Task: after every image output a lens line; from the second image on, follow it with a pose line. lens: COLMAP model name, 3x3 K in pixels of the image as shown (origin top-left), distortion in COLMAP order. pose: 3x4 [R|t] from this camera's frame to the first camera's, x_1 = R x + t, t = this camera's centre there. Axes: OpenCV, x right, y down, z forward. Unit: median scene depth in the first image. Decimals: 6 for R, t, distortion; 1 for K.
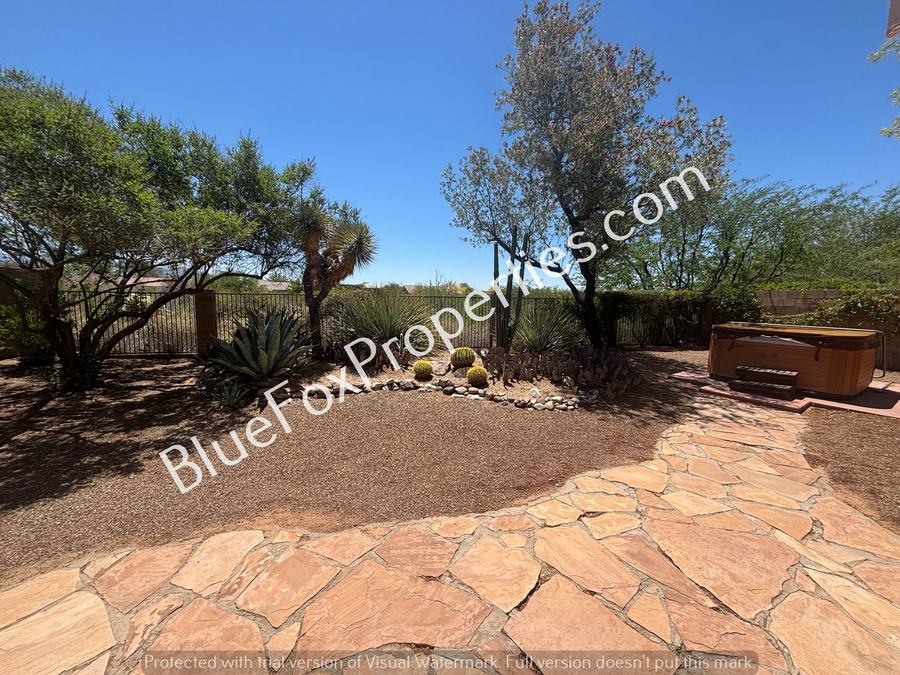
lens RADIAL K [[361.3, 0, 444.5], [0, 361.3, 335.5], [0, 0, 1]] dist [0.011256, 0.000030]
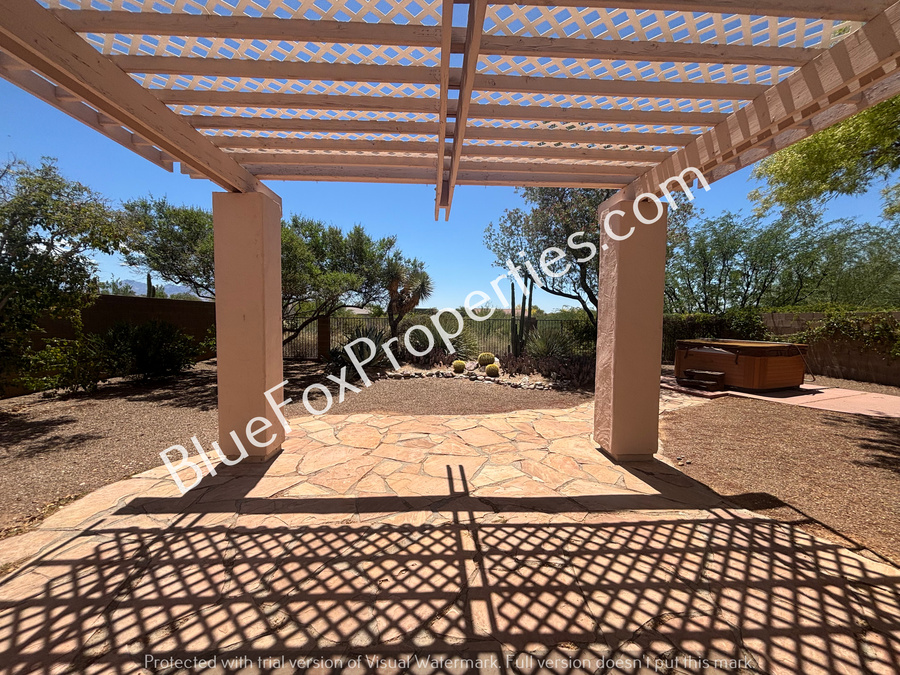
lens RADIAL K [[361.3, 0, 444.5], [0, 361.3, 335.5], [0, 0, 1]] dist [0.011256, 0.000030]
pose [[0.979310, 0.006219, -0.202269, 0.179463], [-0.018501, 0.998093, -0.058886, 0.052197], [0.201517, 0.061410, 0.977558, -0.505791]]
